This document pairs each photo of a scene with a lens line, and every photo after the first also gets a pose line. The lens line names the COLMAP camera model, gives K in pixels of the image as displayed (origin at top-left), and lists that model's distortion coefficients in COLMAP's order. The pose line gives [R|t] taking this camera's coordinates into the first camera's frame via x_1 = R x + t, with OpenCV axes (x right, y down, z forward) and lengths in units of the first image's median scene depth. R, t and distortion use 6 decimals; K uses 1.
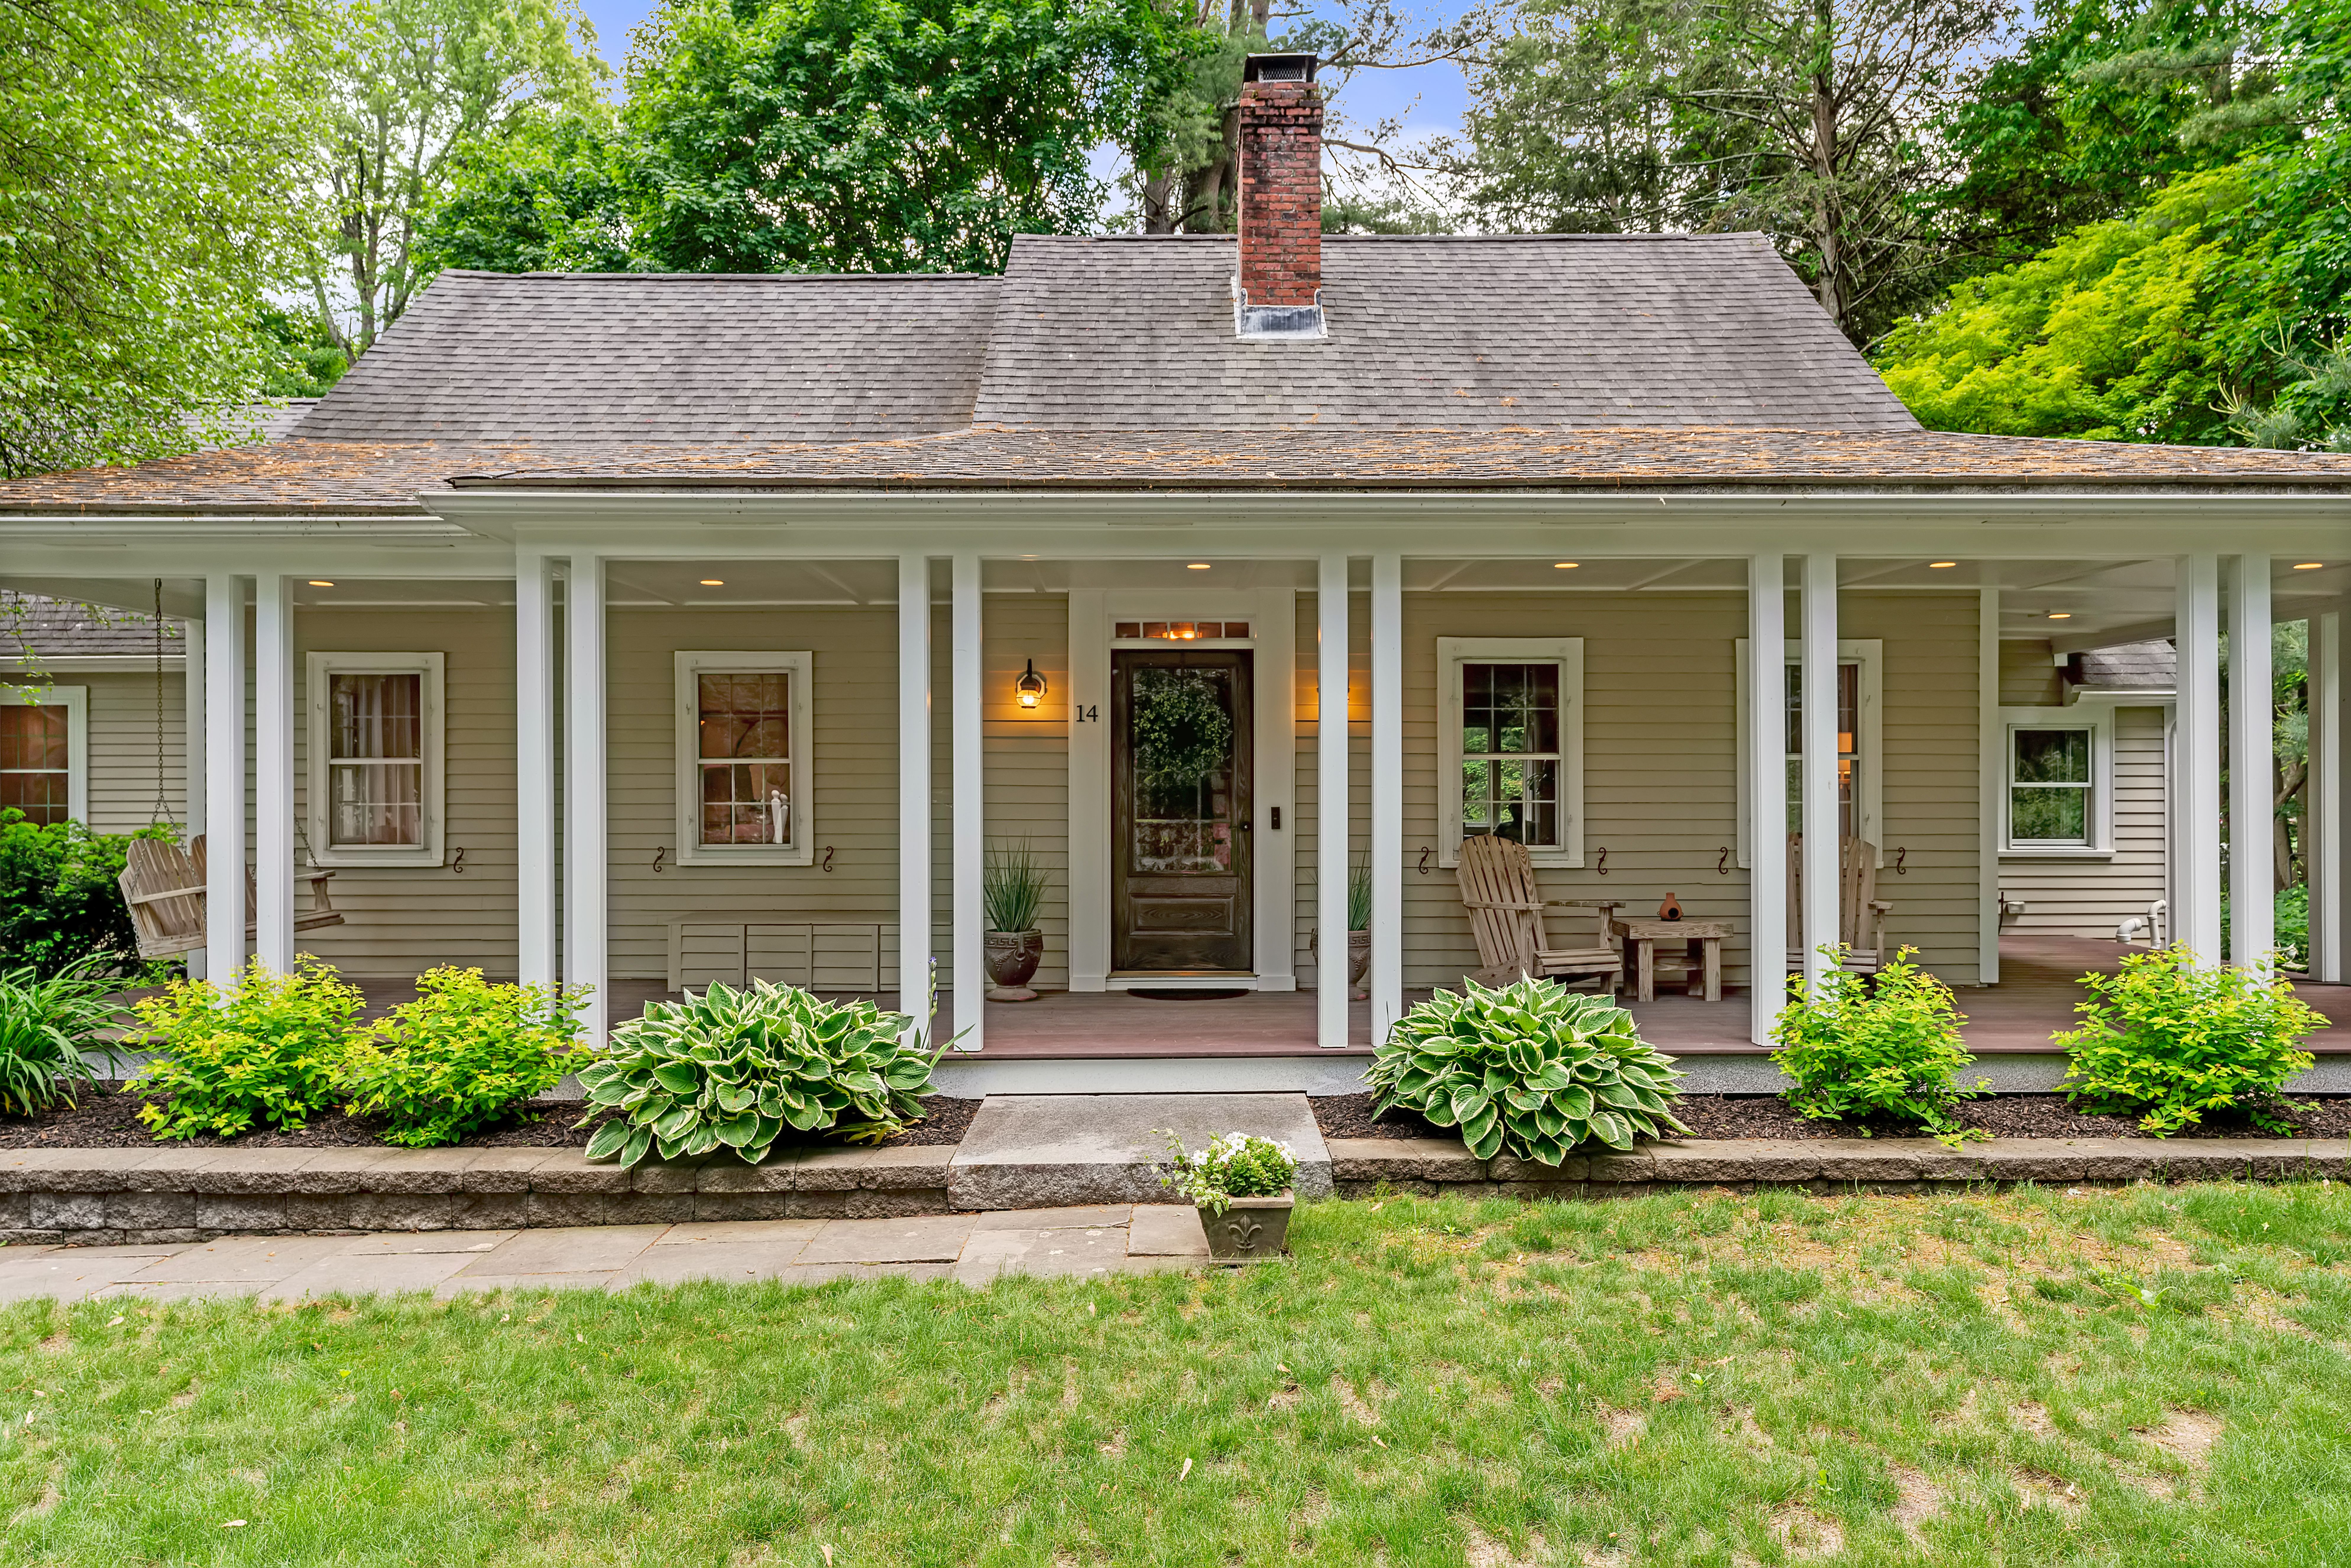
lens RADIAL K [[1528.6, 0, 1144.4], [0, 1528.6, 776.2], [0, 0, 1]] dist [0.001005, 0.002146]
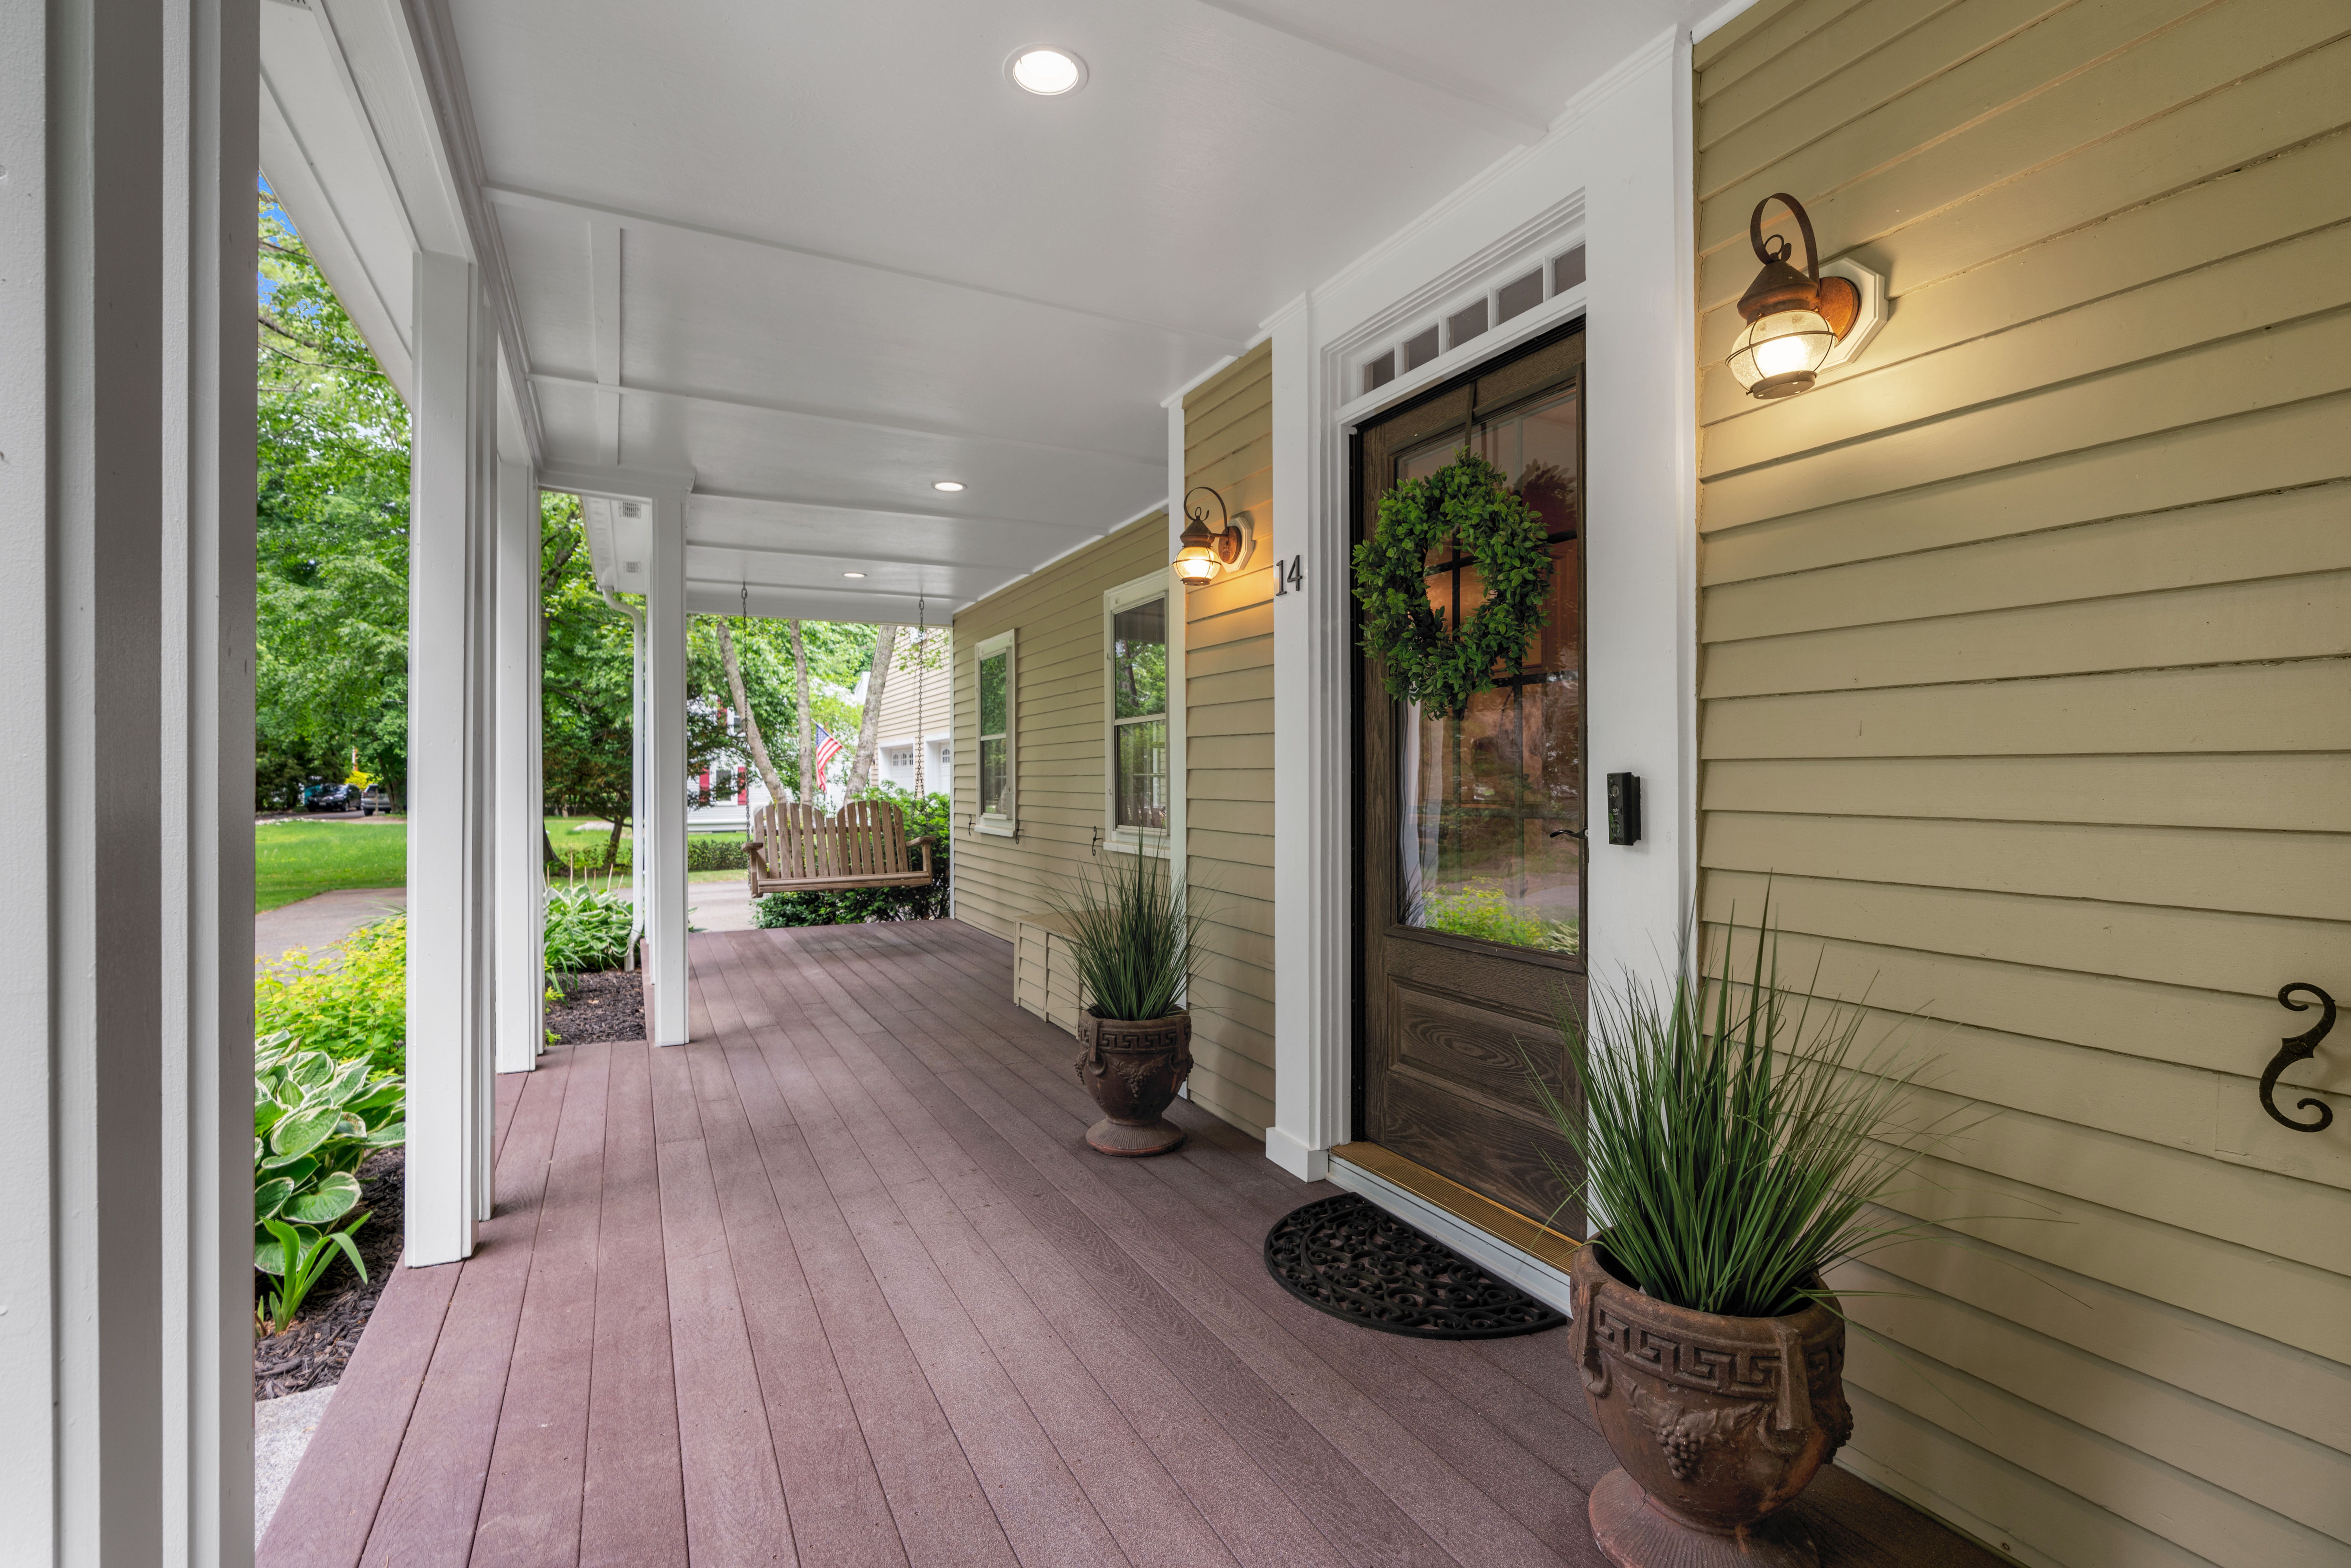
lens RADIAL K [[1059.3, 0, 1152.0], [0, 1059.3, 768.8], [0, 0, 1]] dist [-0.013139, 0.004858]
pose [[0.446485, -0.008657, -0.894749, 0.342082], [0.008048, 0.999952, -0.005659, 0.028928], [0.894755, -0.004675, 0.446533, 1.198240]]
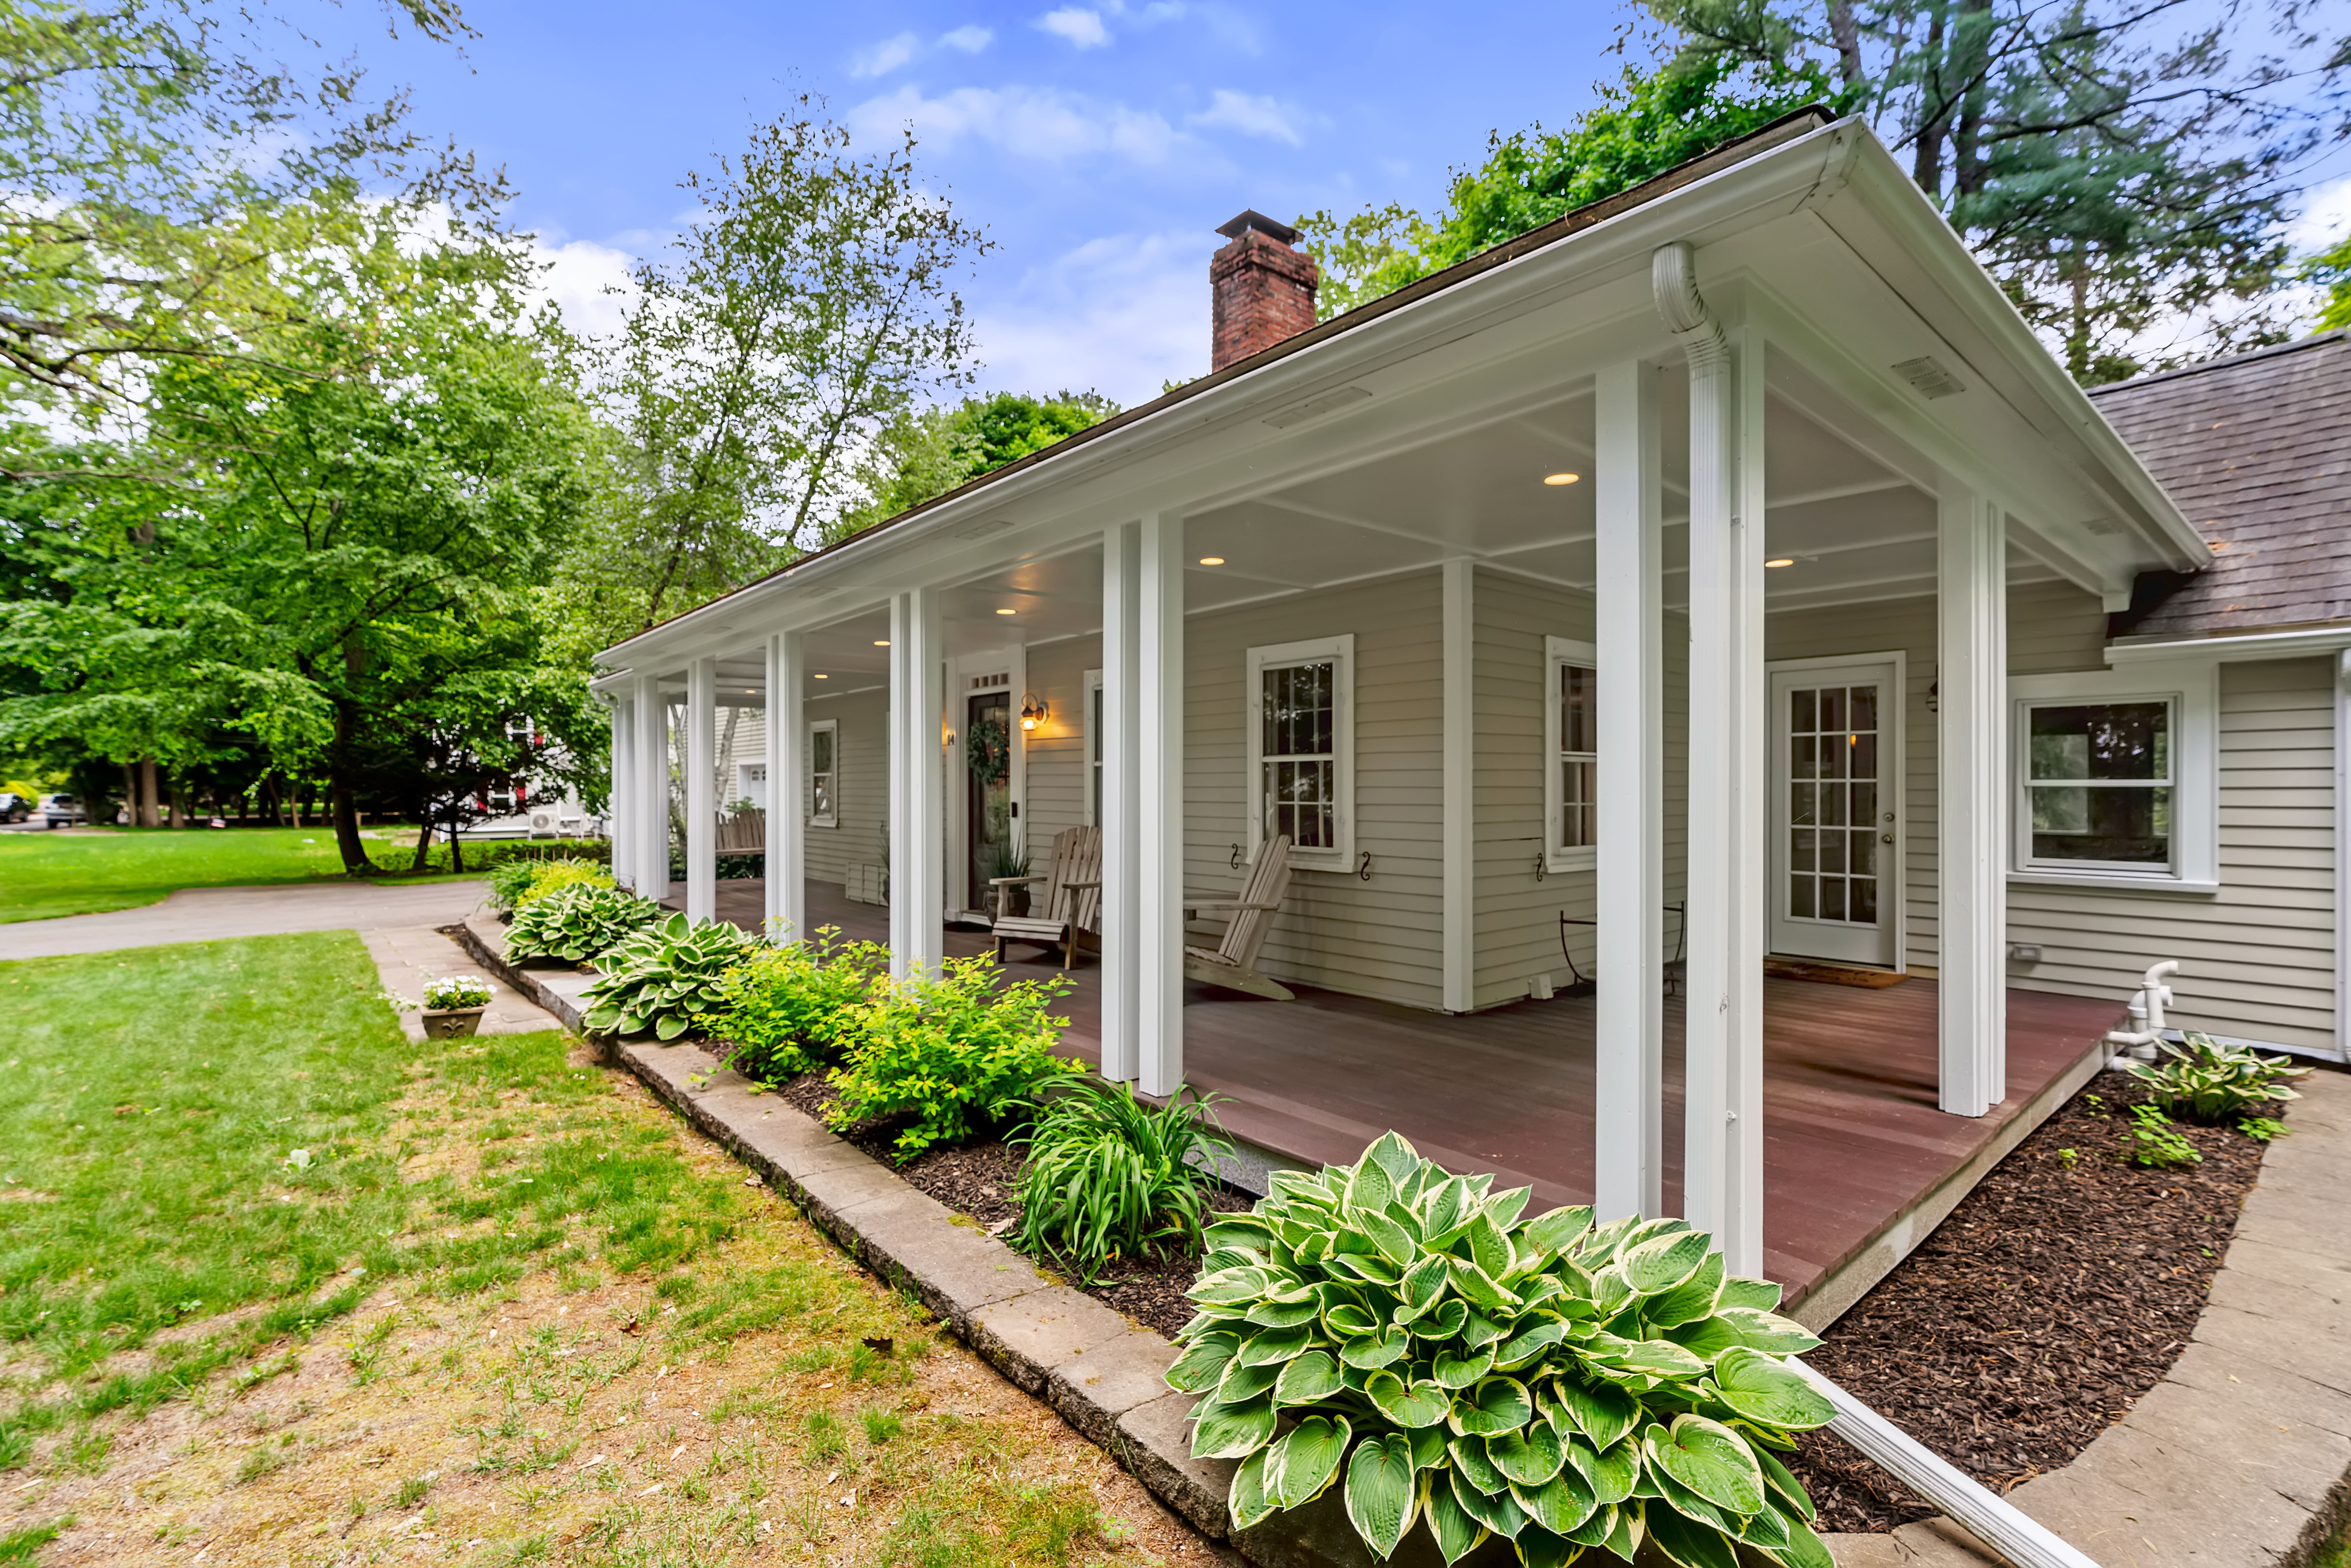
lens RADIAL K [[1035.2, 0, 1175.5], [0, 1035.2, 784.0], [0, 0, 1]] dist [-0.008730, 0.000644]
pose [[0.649538, -0.001963, -0.760326, 1.327410], [0.008469, 0.999953, 0.004653, 0.000675], [0.760282, -0.009461, 0.649525, 0.722226]]
